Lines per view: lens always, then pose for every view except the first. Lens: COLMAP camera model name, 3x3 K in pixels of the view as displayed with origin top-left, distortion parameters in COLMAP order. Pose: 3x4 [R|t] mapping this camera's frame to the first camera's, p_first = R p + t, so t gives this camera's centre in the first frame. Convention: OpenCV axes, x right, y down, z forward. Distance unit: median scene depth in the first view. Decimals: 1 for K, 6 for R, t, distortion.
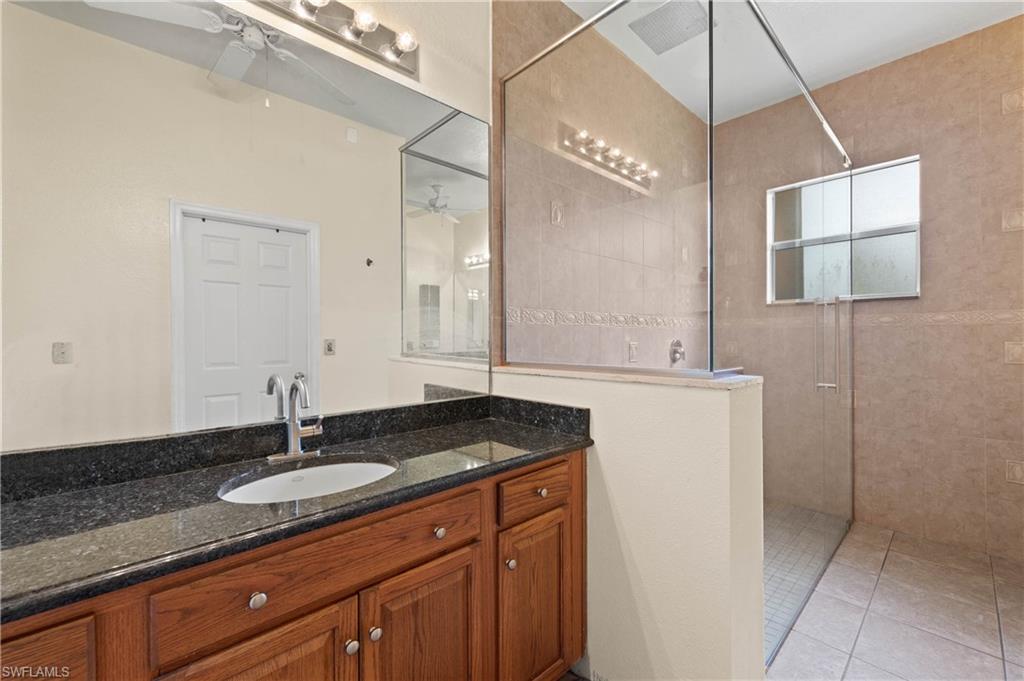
lens RADIAL K [[424.3, 0, 511.8], [0, 424.3, 335.0], [0, 0, 1]] dist [0.000225, 0.000019]
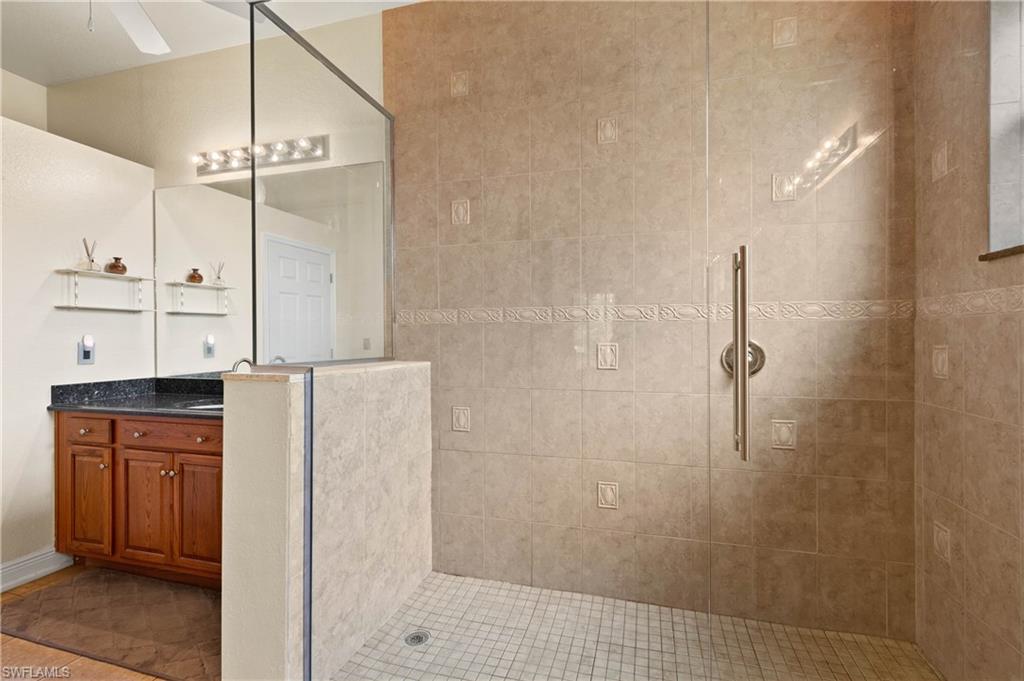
lens RADIAL K [[472.2, 0, 516.9], [0, 472.2, 337.6], [0, 0, 1]] dist [0.008728, 0.000329]
pose [[0.519277, 0.000336, -0.854606, 2.555817], [0.002410, 0.999995, 0.001858, 0.016503], [0.854603, -0.003024, 0.519274, 1.202676]]
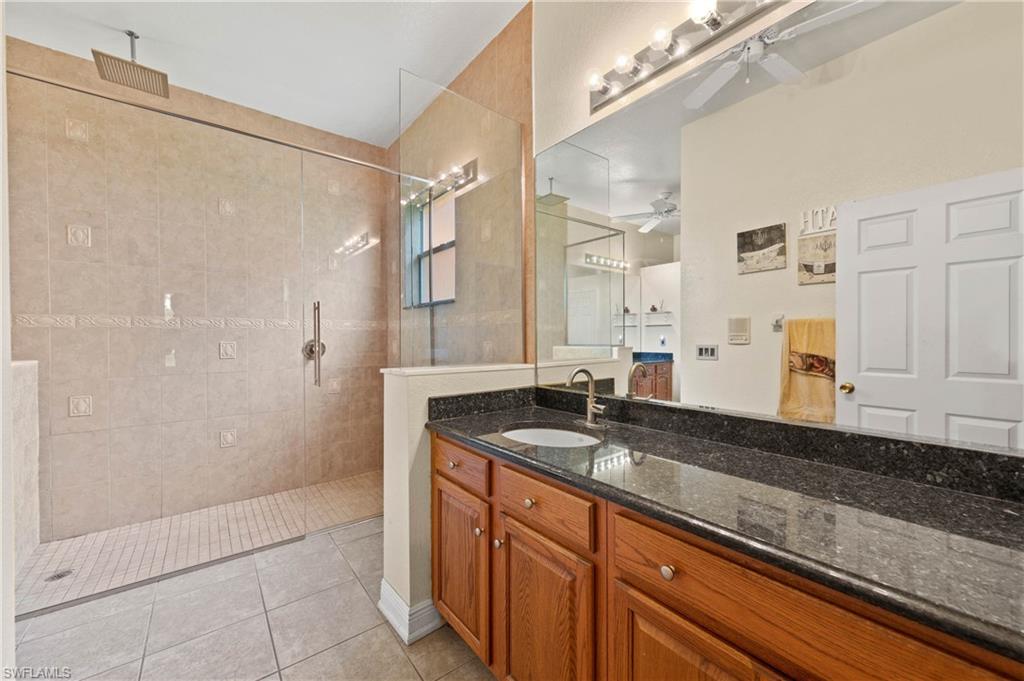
lens RADIAL K [[396.7, 0, 513.9], [0, 396.7, 338.9], [0, 0, 1]] dist [0.001371, -0.000133]
pose [[0.996024, -0.004485, -0.088967, 3.273142], [0.004961, 0.999974, 0.005139, 0.022013], [0.088942, -0.005560, 0.996021, -0.057960]]
